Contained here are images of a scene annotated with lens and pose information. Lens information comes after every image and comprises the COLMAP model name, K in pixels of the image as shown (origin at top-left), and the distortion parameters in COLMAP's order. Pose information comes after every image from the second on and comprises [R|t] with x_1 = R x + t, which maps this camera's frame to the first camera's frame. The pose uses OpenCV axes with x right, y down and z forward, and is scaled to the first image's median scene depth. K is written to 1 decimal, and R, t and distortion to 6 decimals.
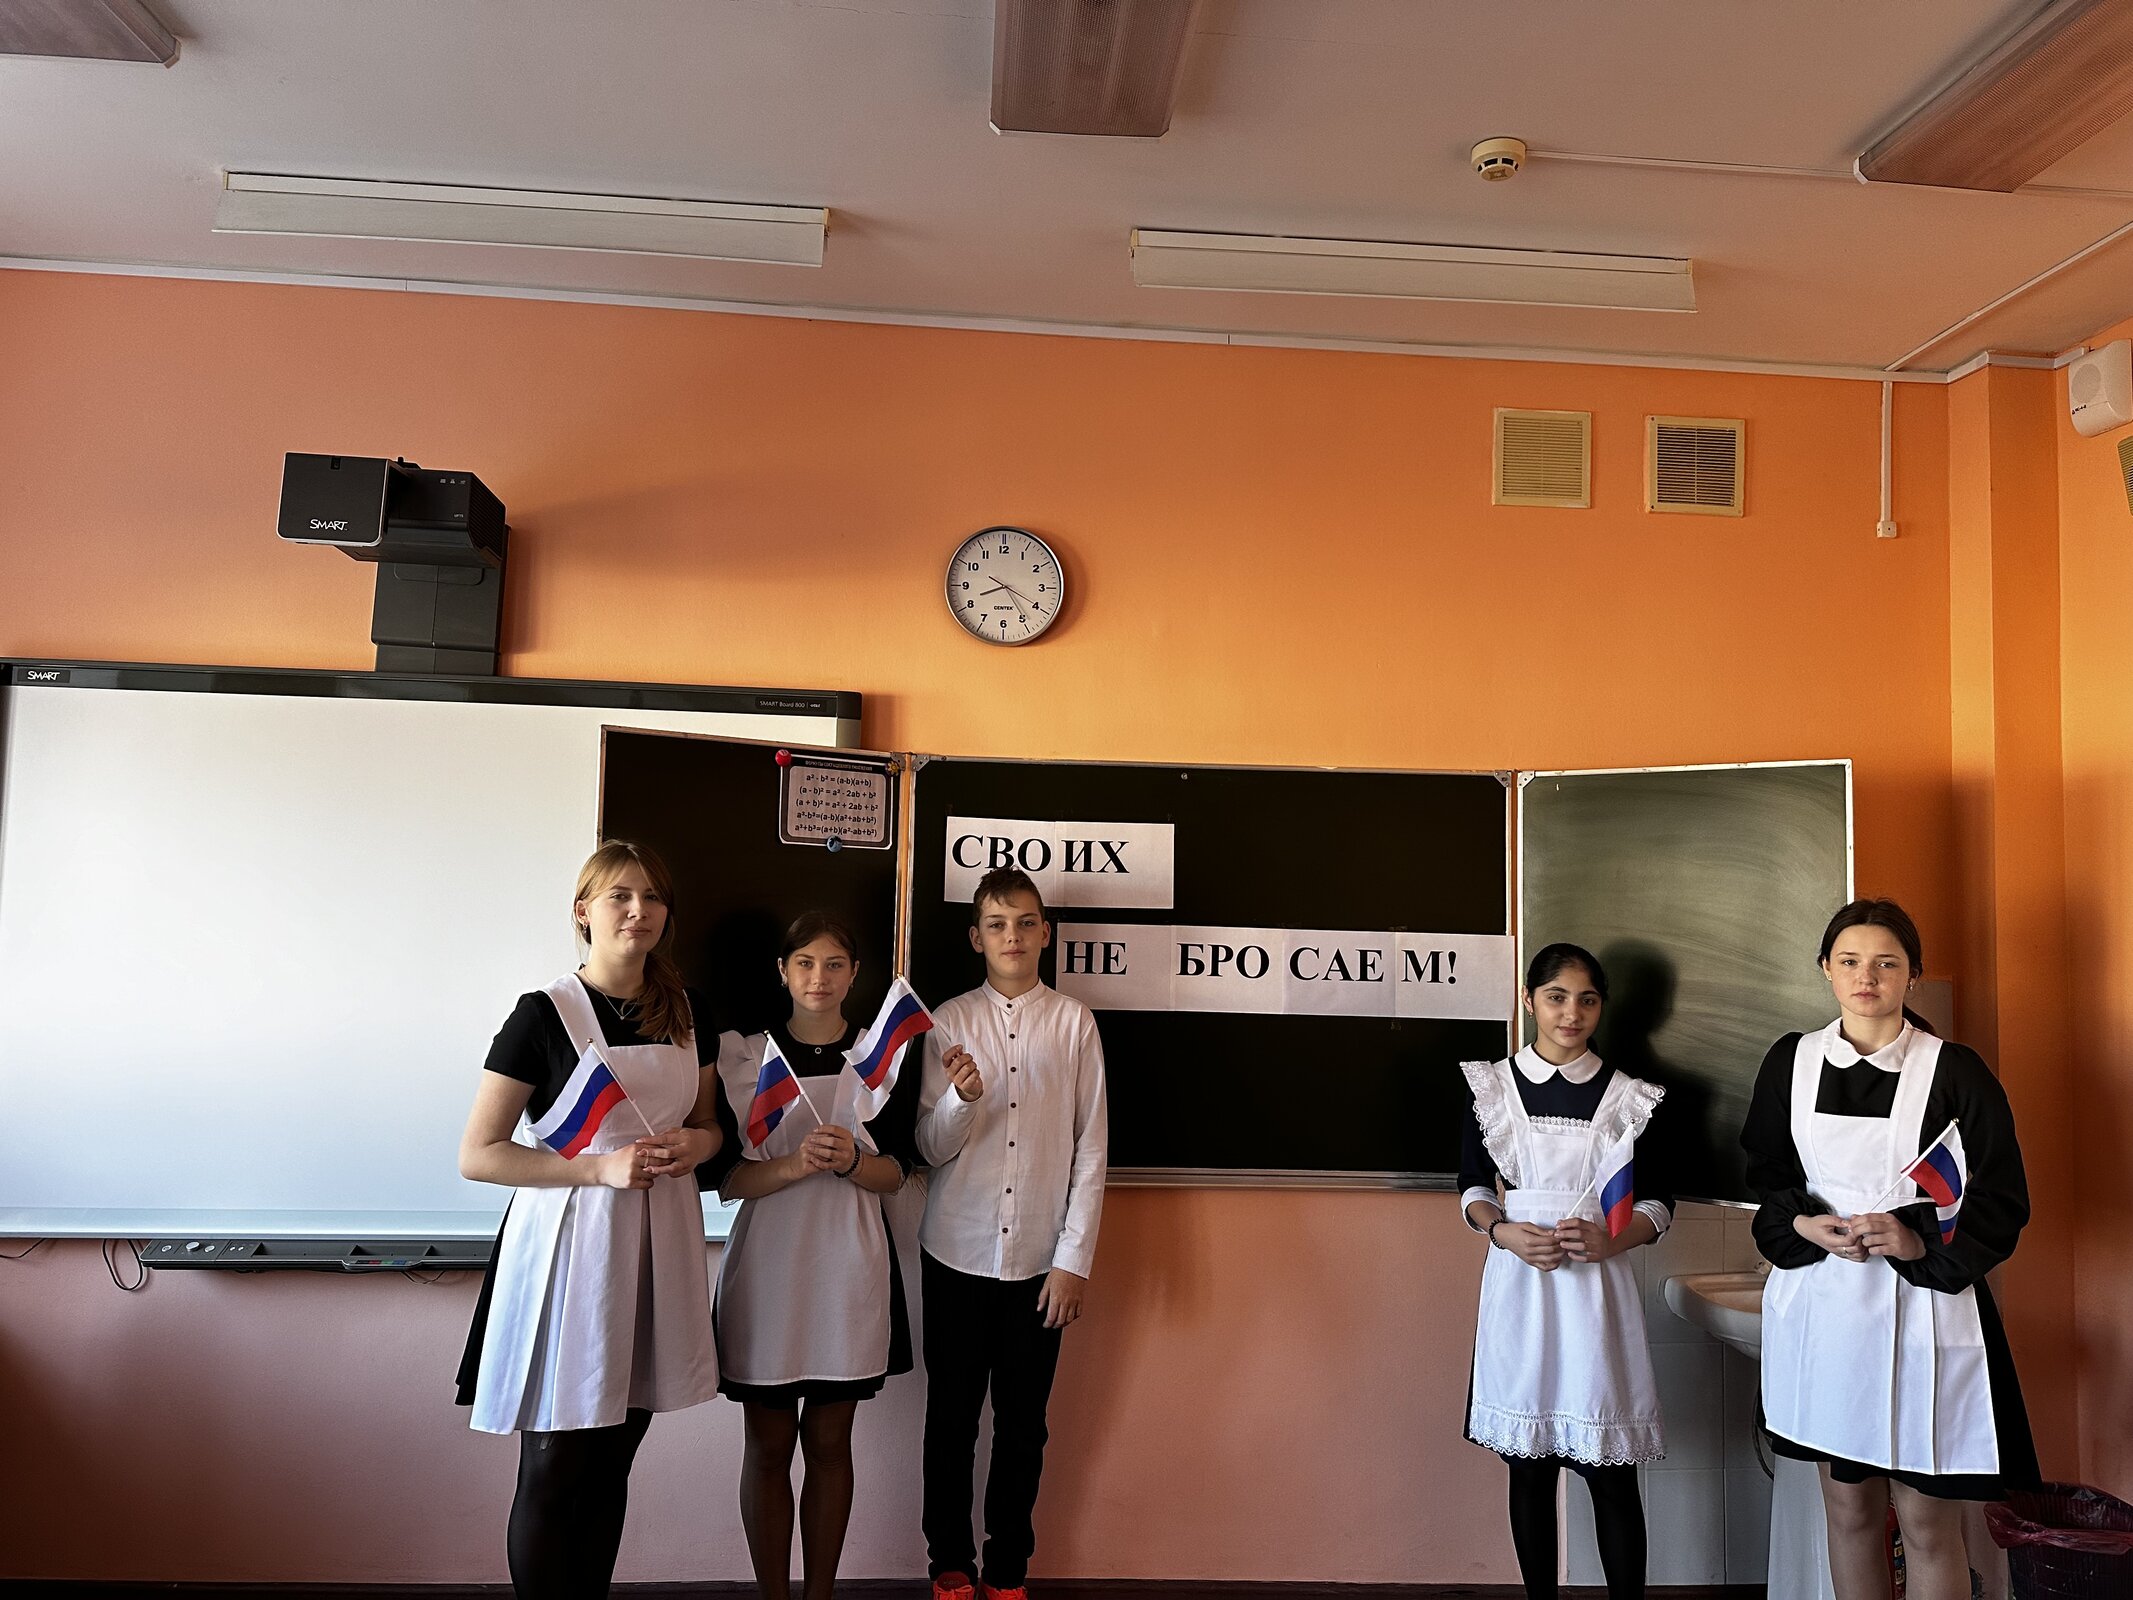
lens RADIAL K [[1471.1, 0, 1066.5], [0, 1471.1, 800.0], [0, 0, 1]] dist [0.138746, -0.209414]
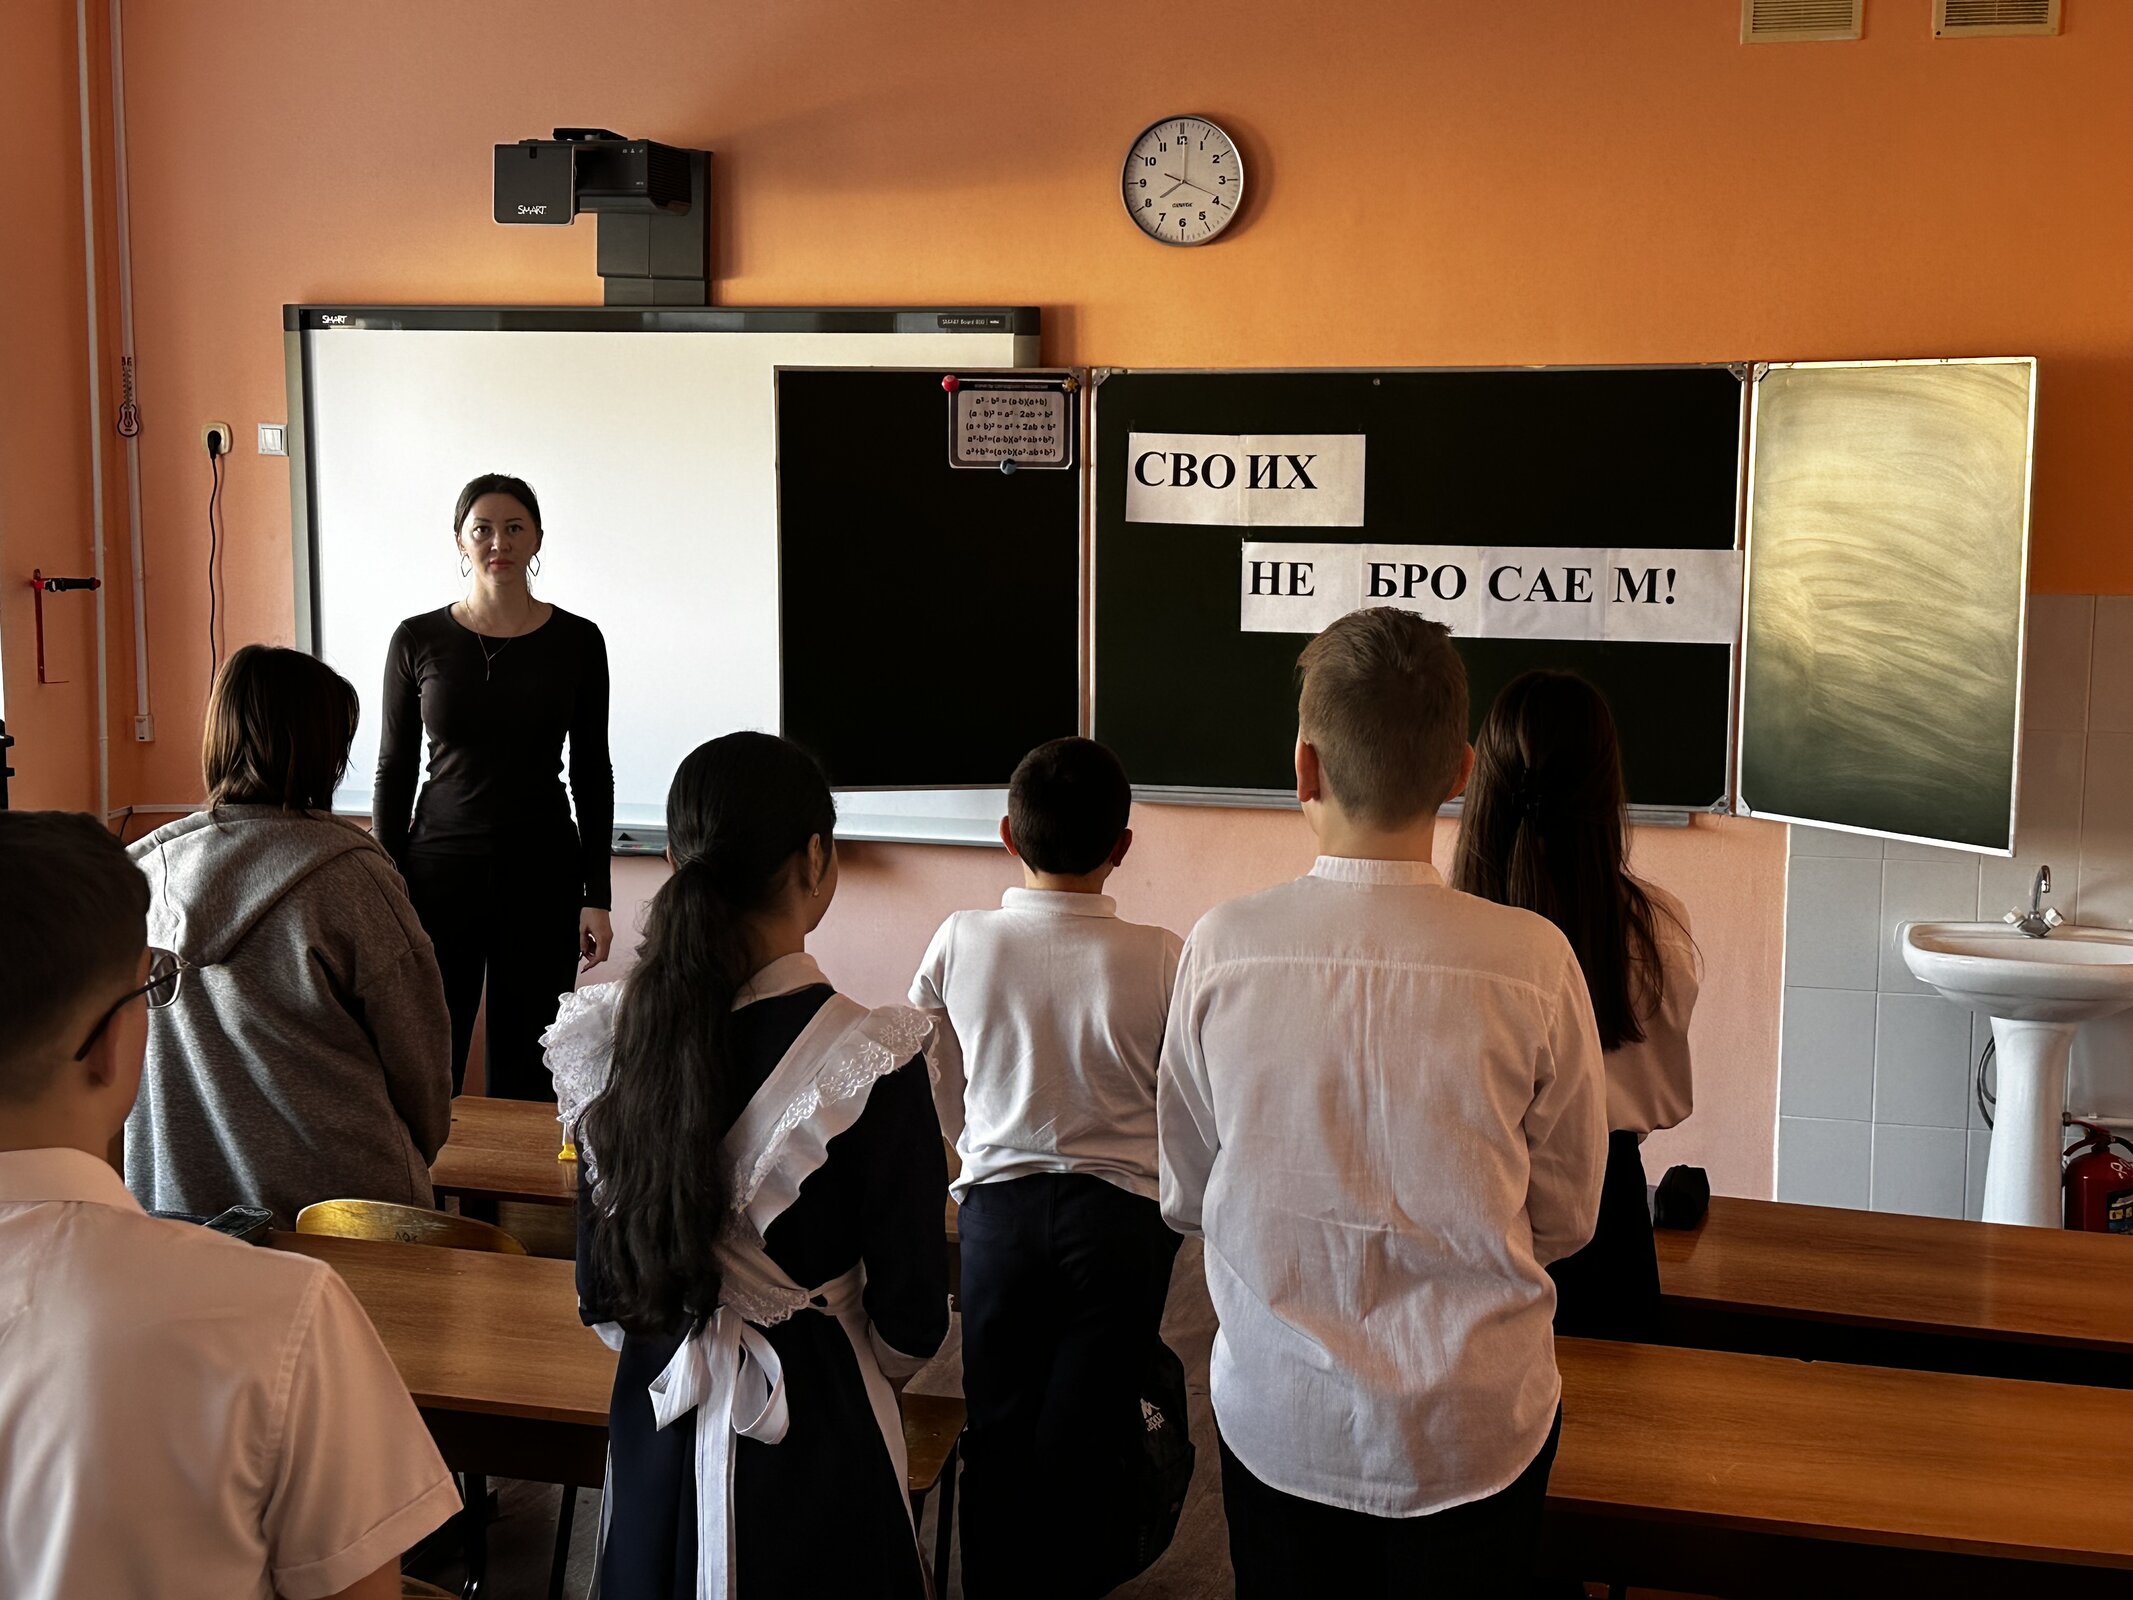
lens RADIAL K [[2942.2, 0, 1066.5], [0, 2942.2, 800.0], [0, 0, 1]] dist [0.168723, -0.386296]
pose [[0.931940, 0.027422, -0.361575, 0.581708], [0.043962, 0.981237, 0.187728, -0.116420], [0.359939, -0.190847, 0.913248, -0.818587]]
